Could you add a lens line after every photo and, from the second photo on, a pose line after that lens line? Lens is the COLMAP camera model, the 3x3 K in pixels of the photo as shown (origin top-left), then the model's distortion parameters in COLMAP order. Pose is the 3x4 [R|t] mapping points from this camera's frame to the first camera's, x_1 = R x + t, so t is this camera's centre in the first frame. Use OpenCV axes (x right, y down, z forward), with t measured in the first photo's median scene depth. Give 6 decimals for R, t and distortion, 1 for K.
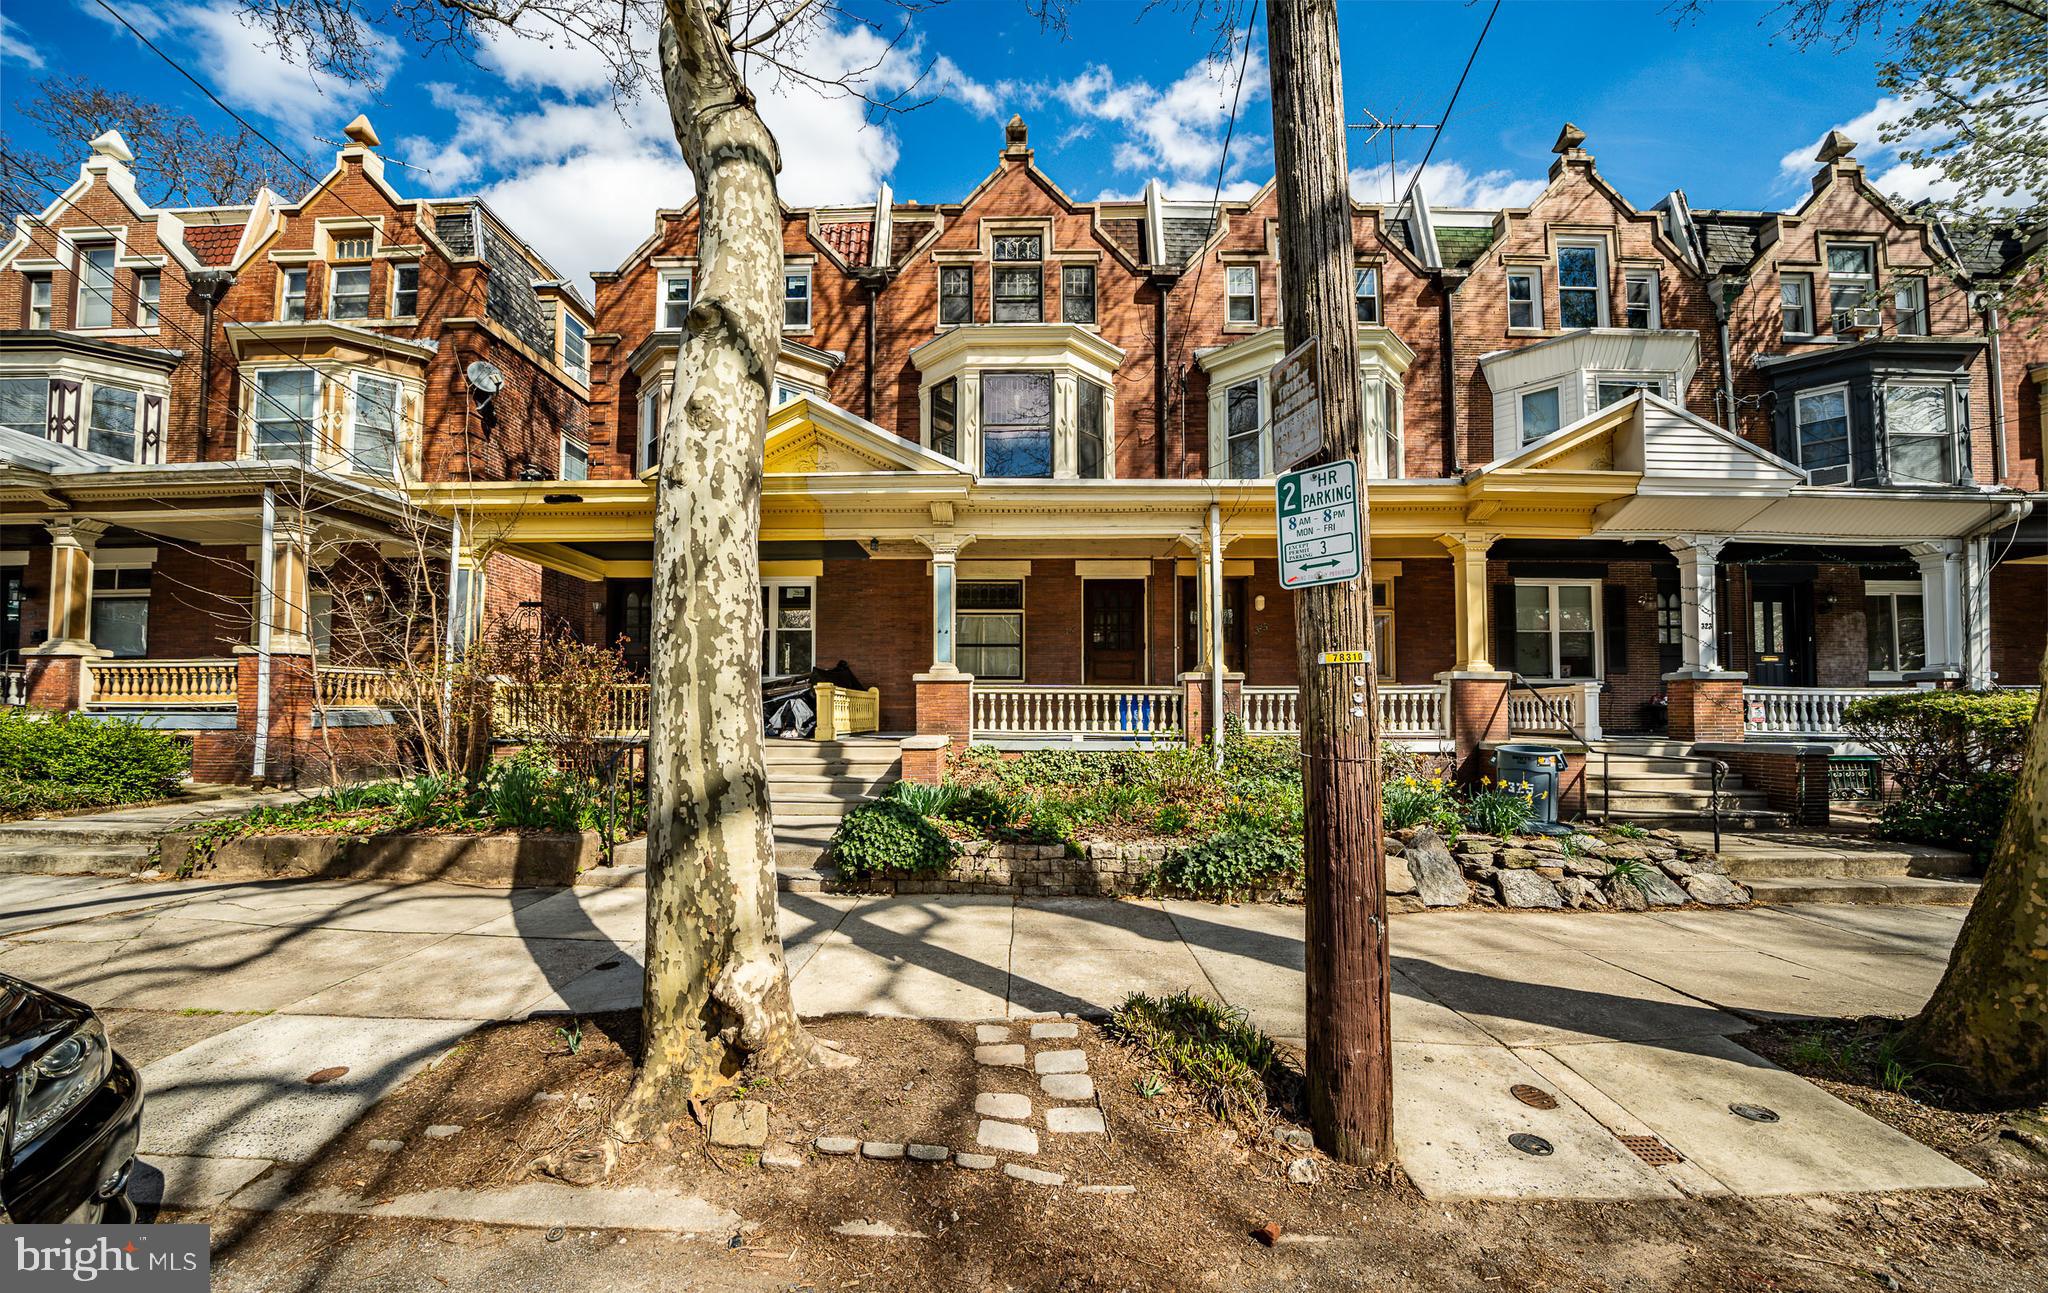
lens RADIAL K [[692.7, 0, 1019.5], [0, 692.7, 692.6], [0, 0, 1]] dist [-0.026275, 0.000035]
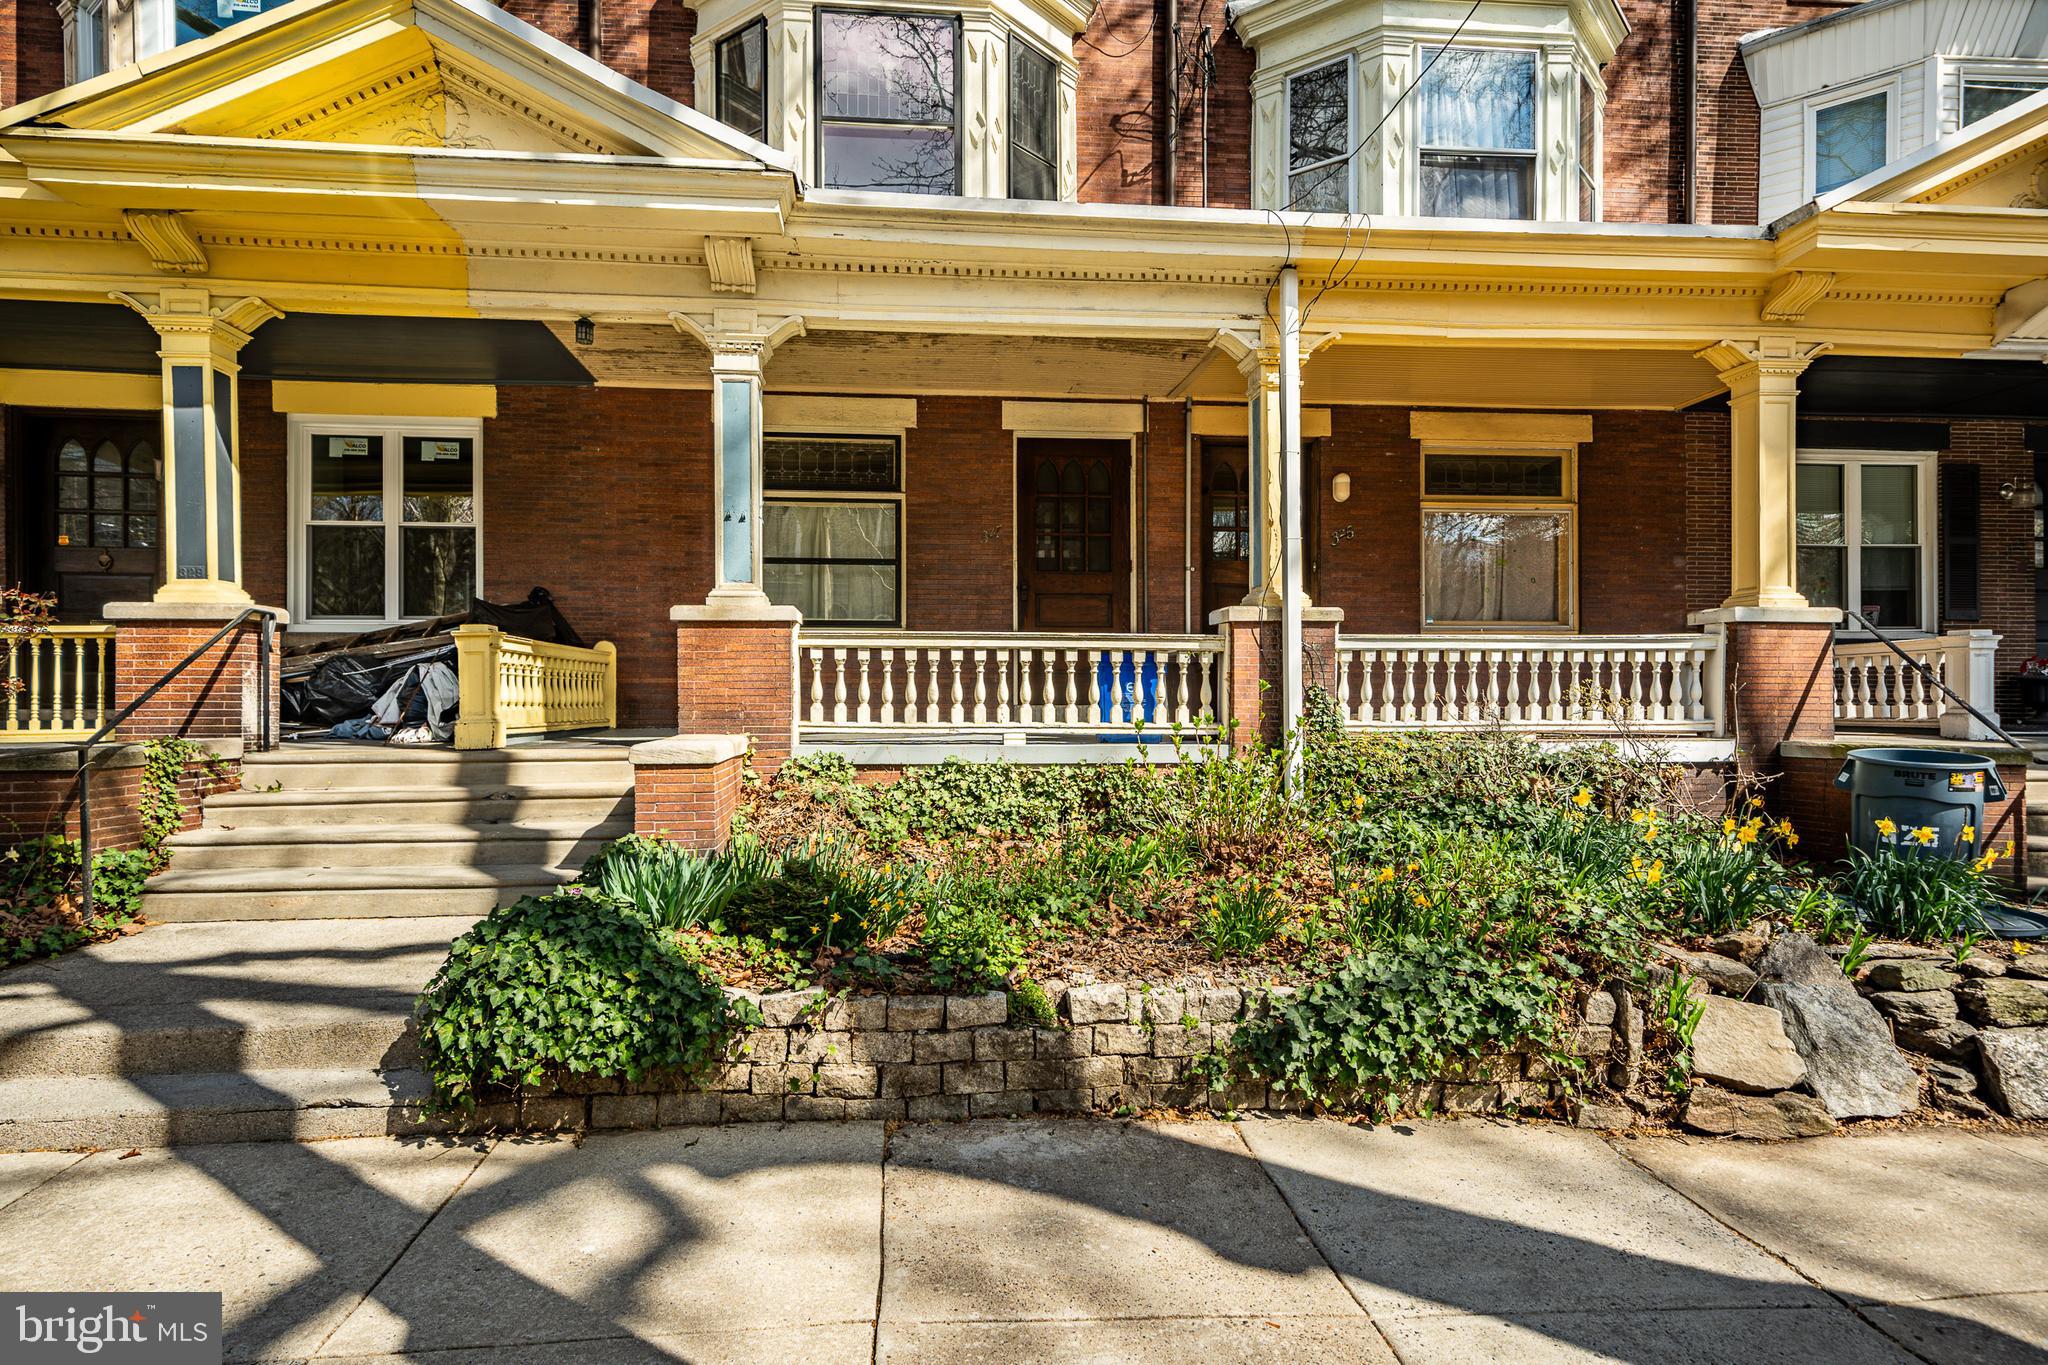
lens RADIAL K [[1108.0, 0, 1014.7], [0, 1108.0, 688.4], [0, 0, 1]] dist [0.018033, 0.000130]
pose [[0.994096, -0.001869, 0.108486, -0.001515], [-0.000305, 0.999799, 0.020022, 0.013830], [-0.108502, -0.019937, 0.993896, 0.210975]]
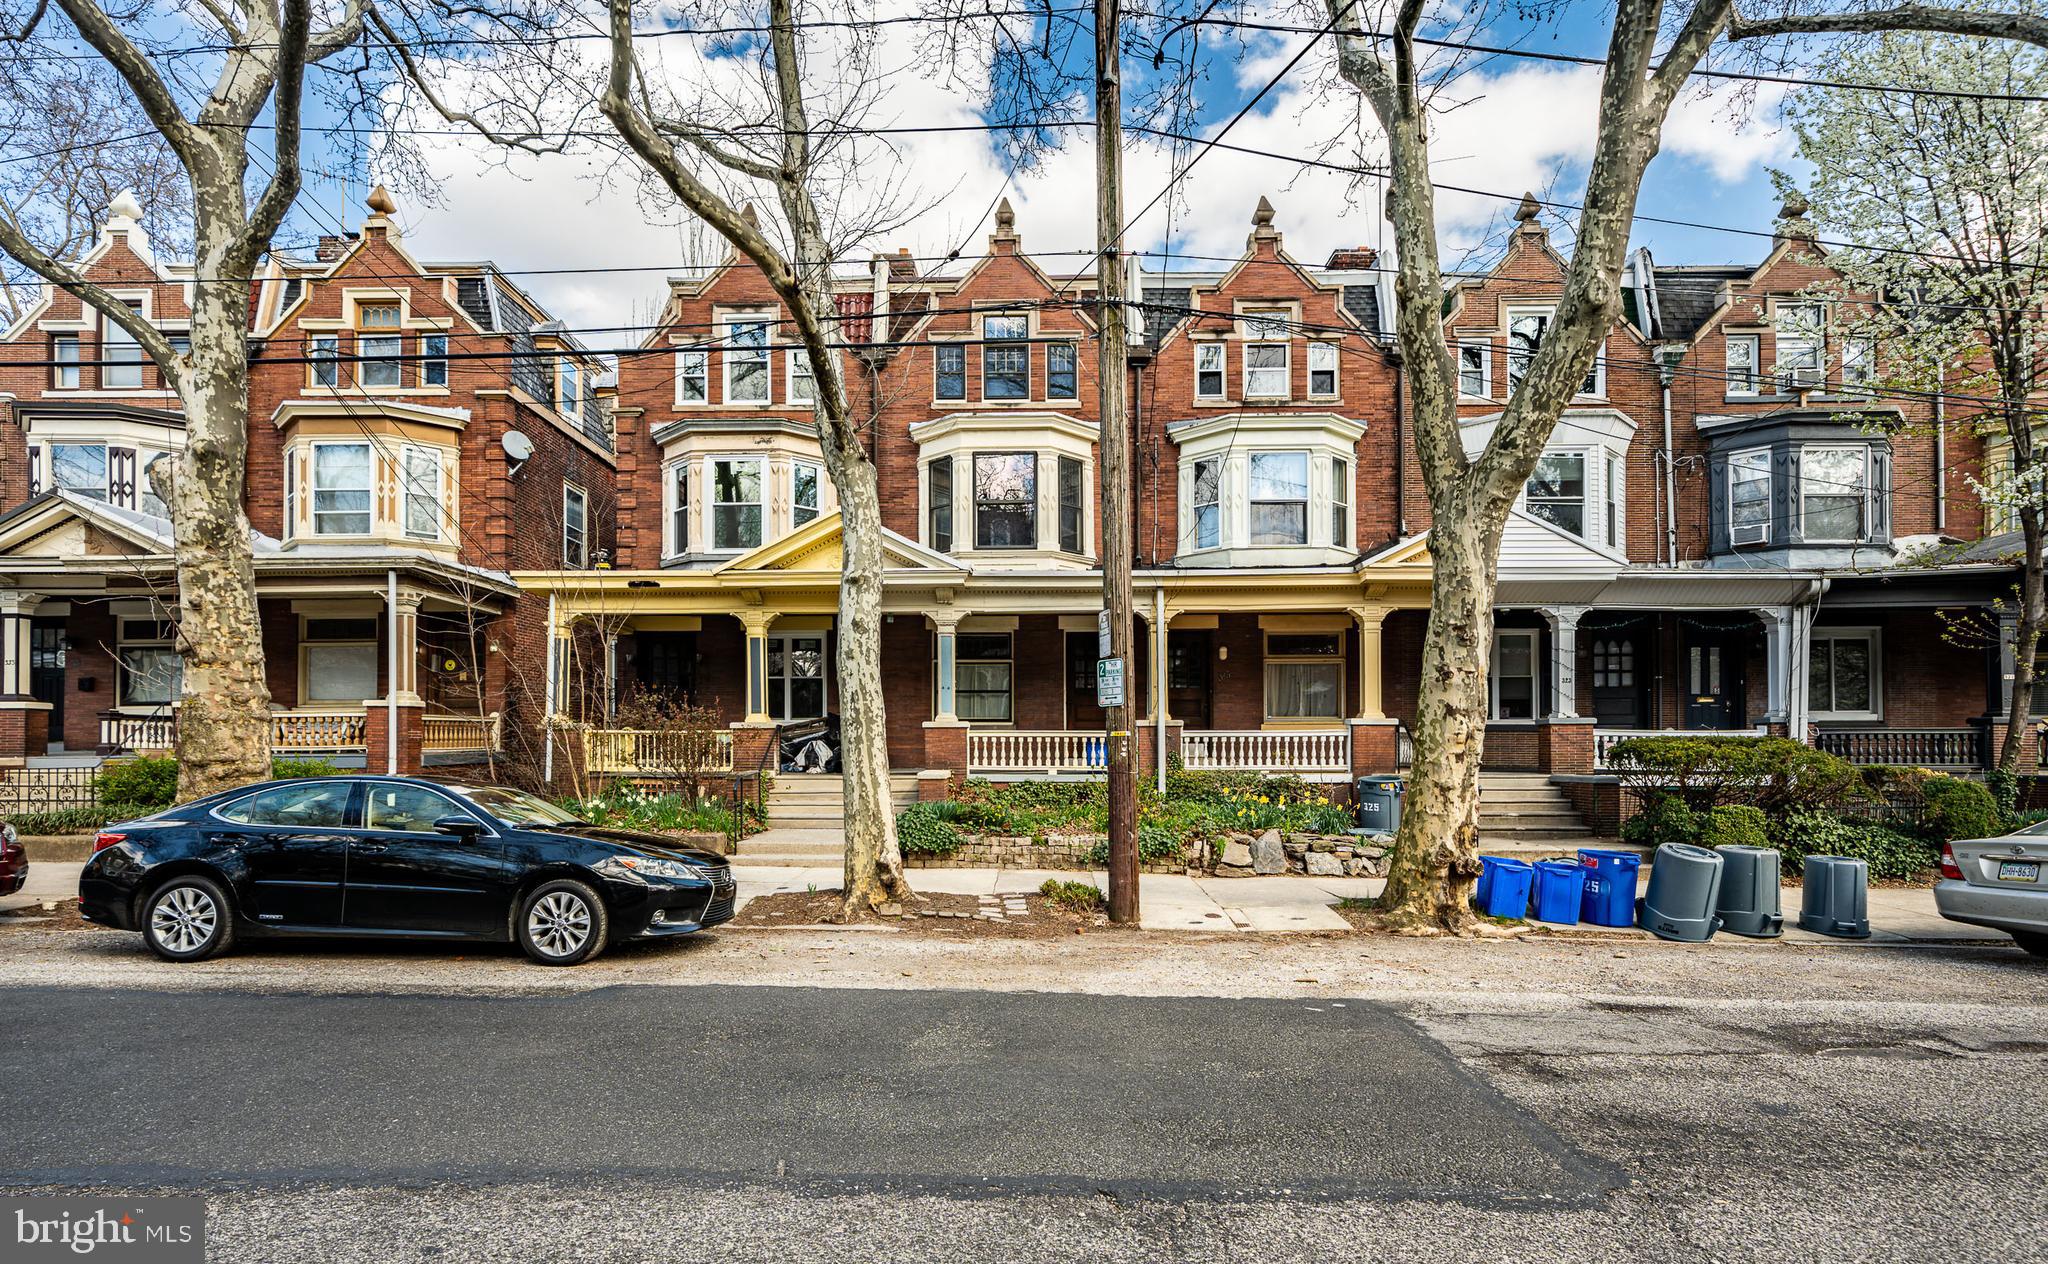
lens RADIAL K [[954.2, 0, 1024.0], [0, 954.2, 738.7], [0, 0, 1]] dist [-0.000252, -0.000022]
pose [[0.999992, -0.002954, 0.002654, 0.027407], [0.002902, 0.999811, 0.019215, -0.028589], [-0.002710, -0.019207, 0.999812, -0.731120]]
